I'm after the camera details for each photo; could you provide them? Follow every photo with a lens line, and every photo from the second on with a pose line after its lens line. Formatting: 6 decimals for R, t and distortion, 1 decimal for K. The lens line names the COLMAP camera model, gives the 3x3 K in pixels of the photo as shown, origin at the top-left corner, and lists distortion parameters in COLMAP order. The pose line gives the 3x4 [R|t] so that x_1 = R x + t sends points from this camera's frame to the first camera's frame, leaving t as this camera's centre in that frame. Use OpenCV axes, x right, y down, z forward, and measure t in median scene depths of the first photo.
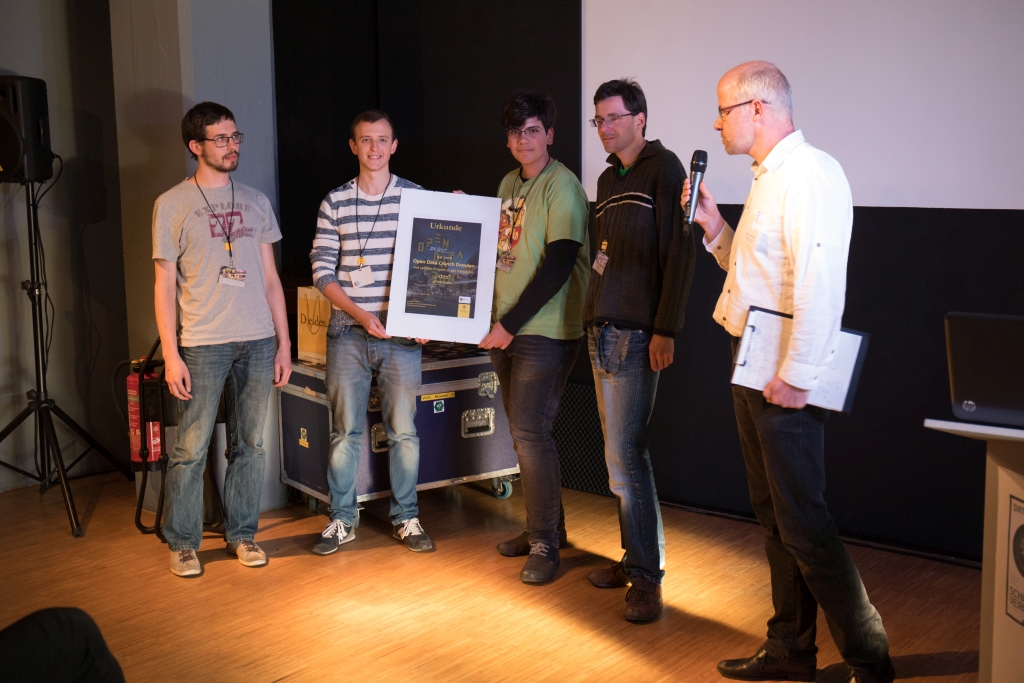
lens RADIAL K [[1211.0, 0, 512.0], [0, 1211.0, 341.5], [0, 0, 1]] dist [-0.008324, 0.032113]
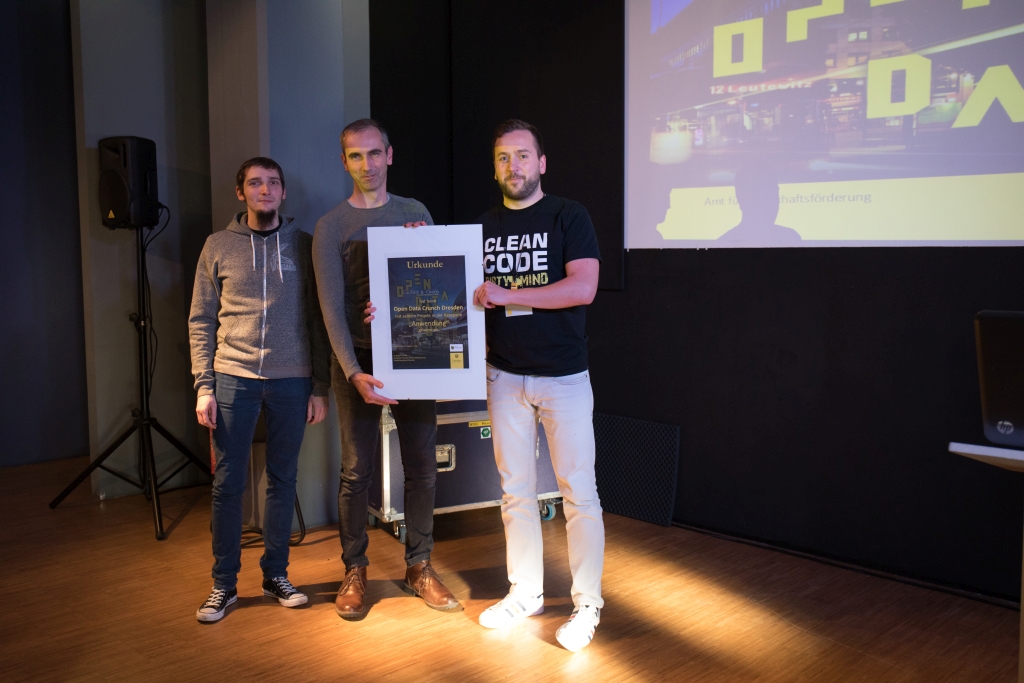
lens RADIAL K [[940.4, 0, 512.0], [0, 940.4, 341.5], [0, 0, 1]] dist [-0.061481, 0.088623]
pose [[0.993763, 0.014926, -0.110510, 0.060822], [-0.021133, 0.998251, -0.055208, 0.019960], [0.109492, 0.057199, 0.992341, 0.178230]]
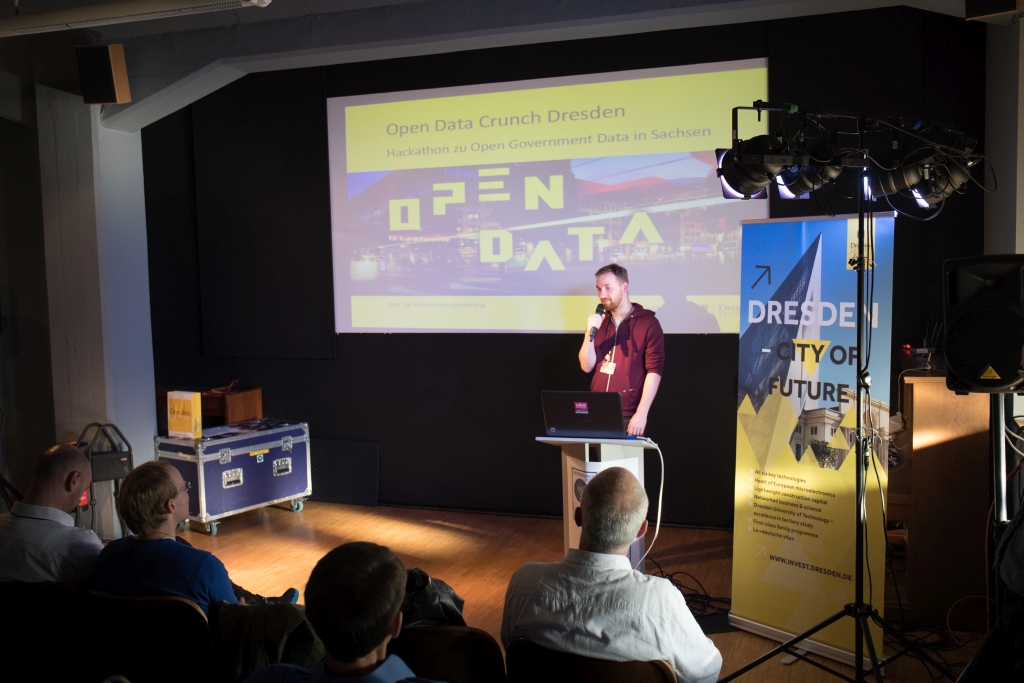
lens RADIAL K [[940.4, 0, 512.0], [0, 940.4, 341.5], [0, 0, 1]] dist [-0.061481, 0.088623]
pose [[0.948835, -0.039949, 0.313234, -0.142501], [0.063036, 0.995962, -0.063925, -0.003327], [-0.309415, 0.080400, 0.947522, -0.389638]]
